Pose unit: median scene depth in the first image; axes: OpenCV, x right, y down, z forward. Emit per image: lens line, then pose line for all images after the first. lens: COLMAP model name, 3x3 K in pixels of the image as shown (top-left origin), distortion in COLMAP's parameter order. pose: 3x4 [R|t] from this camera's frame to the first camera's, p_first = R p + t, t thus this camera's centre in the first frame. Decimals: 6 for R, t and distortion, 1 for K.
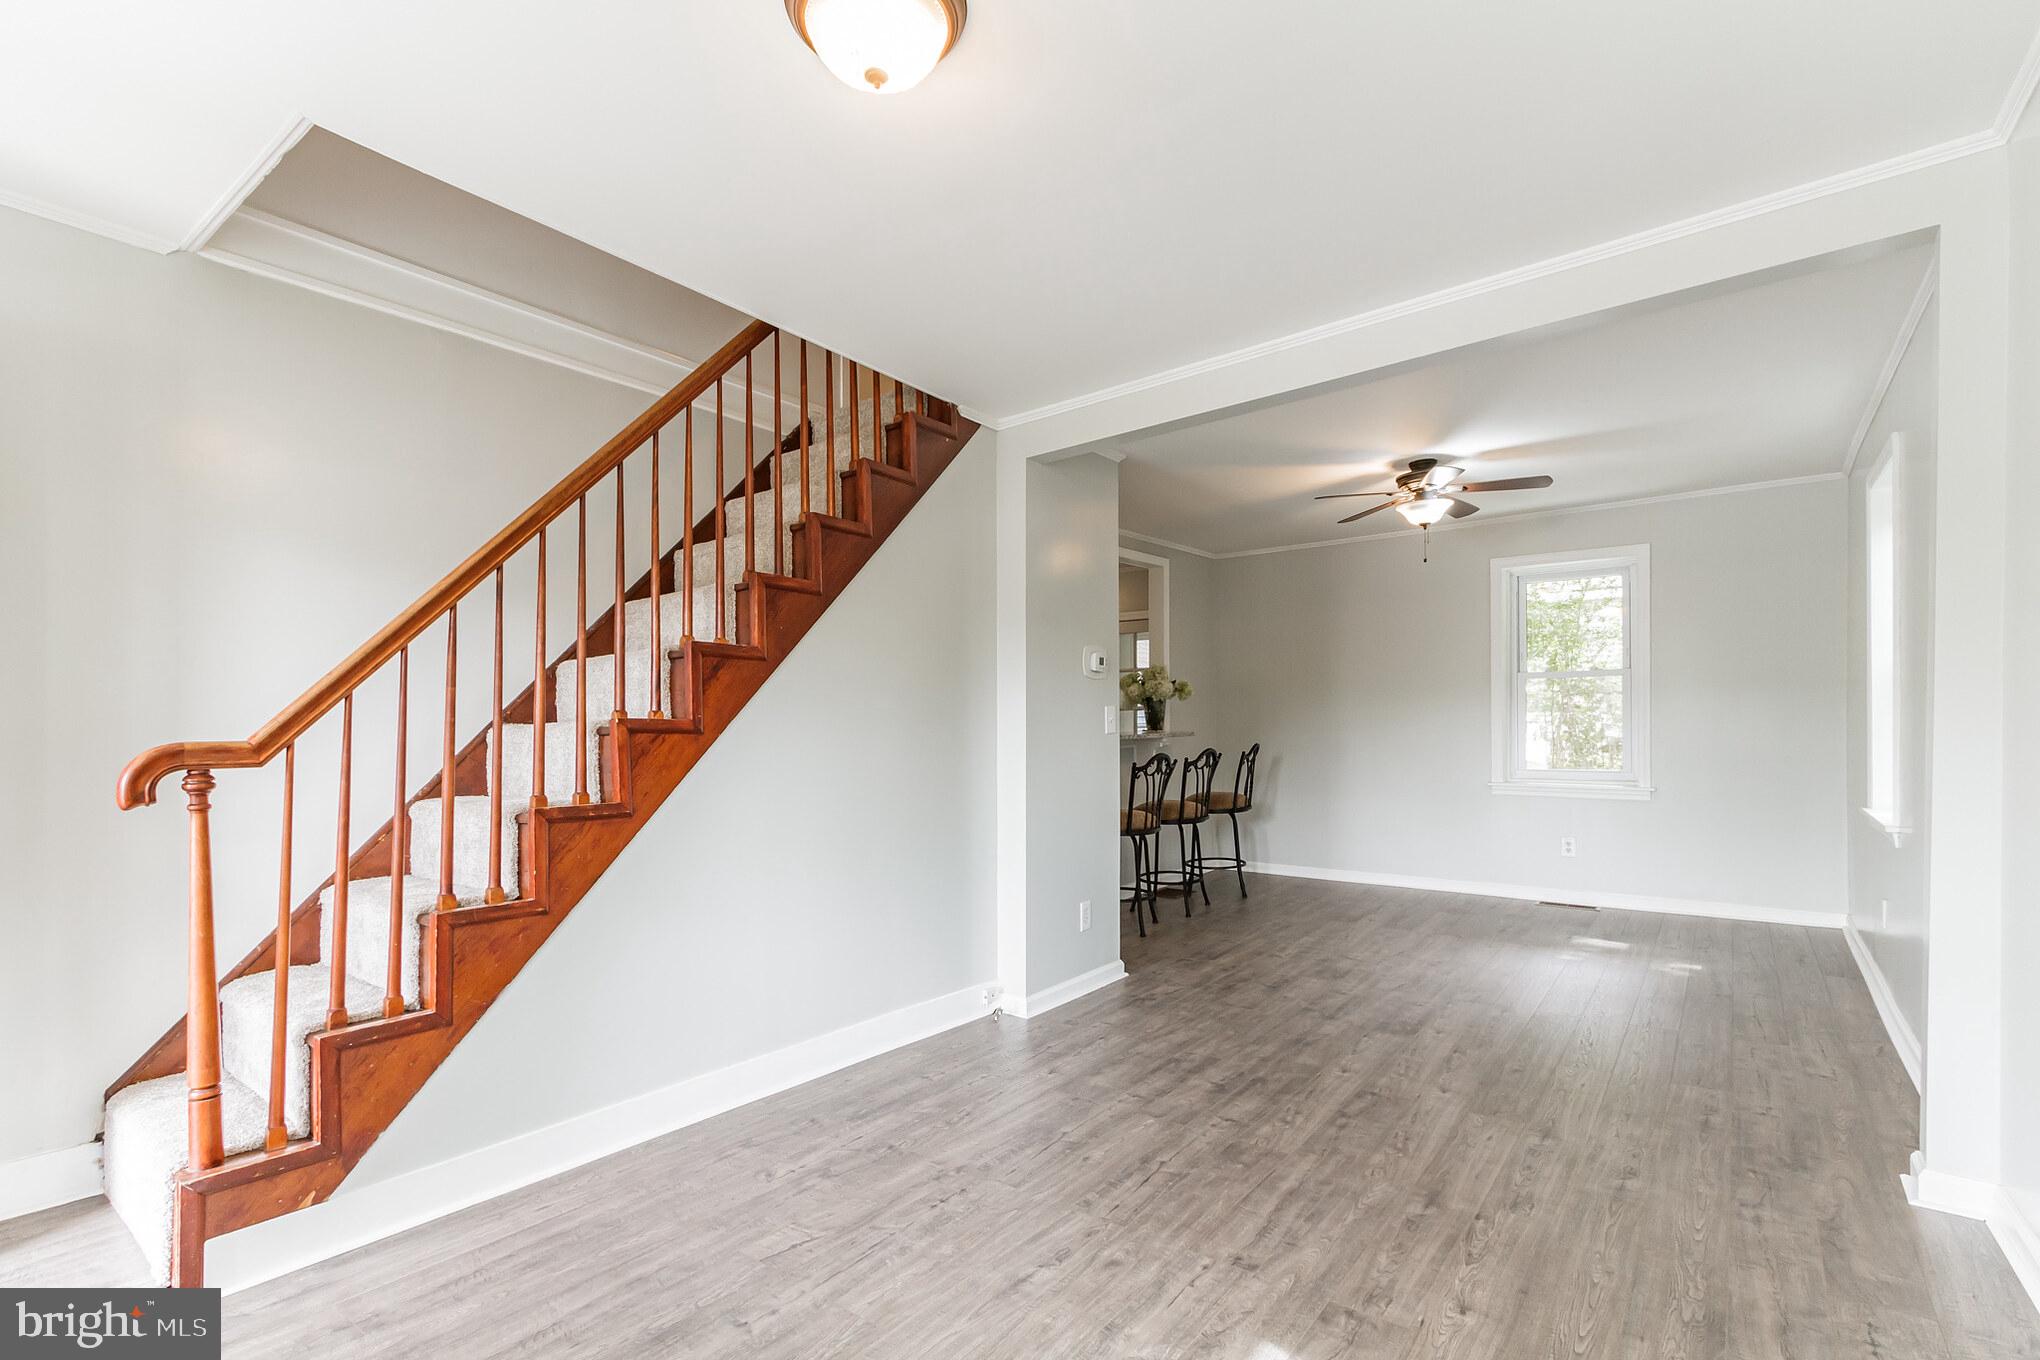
lens RADIAL K [[903.5, 0, 1023.3], [0, 903.5, 715.9], [0, 0, 1]] dist [-0.026113, -0.000163]
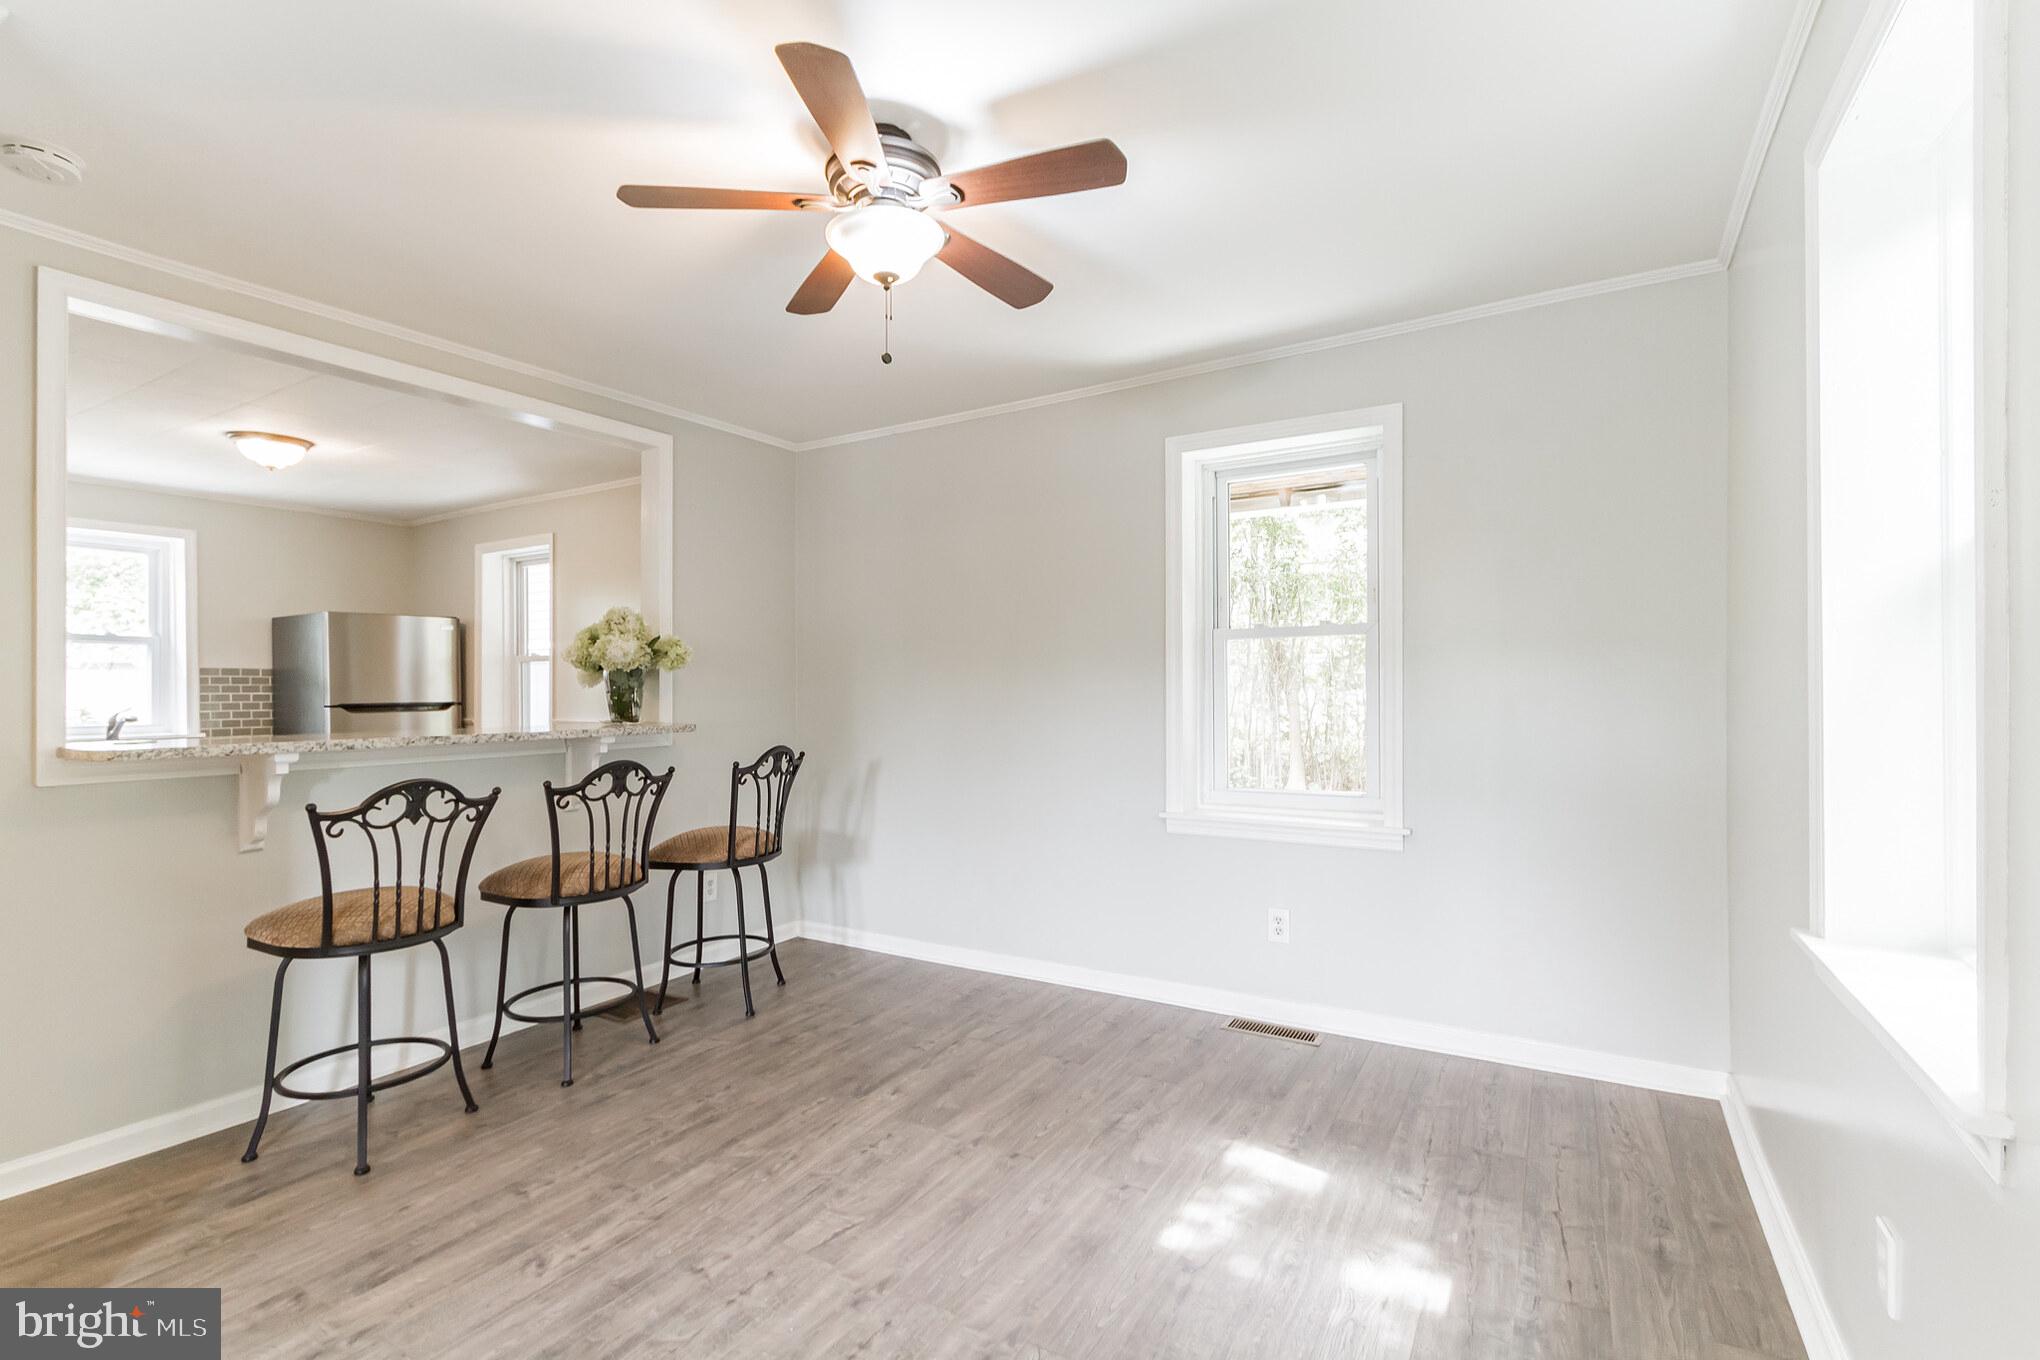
lens RADIAL K [[934.9, 0, 1020.0], [0, 934.9, 680.0], [0, 0, 1]] dist [-0.022615, -0.000095]
pose [[0.989571, 0.002647, 0.144025, 0.371829], [-0.001936, 0.999985, -0.005077, -0.009214], [-0.144036, 0.004745, 0.989561, 0.443037]]
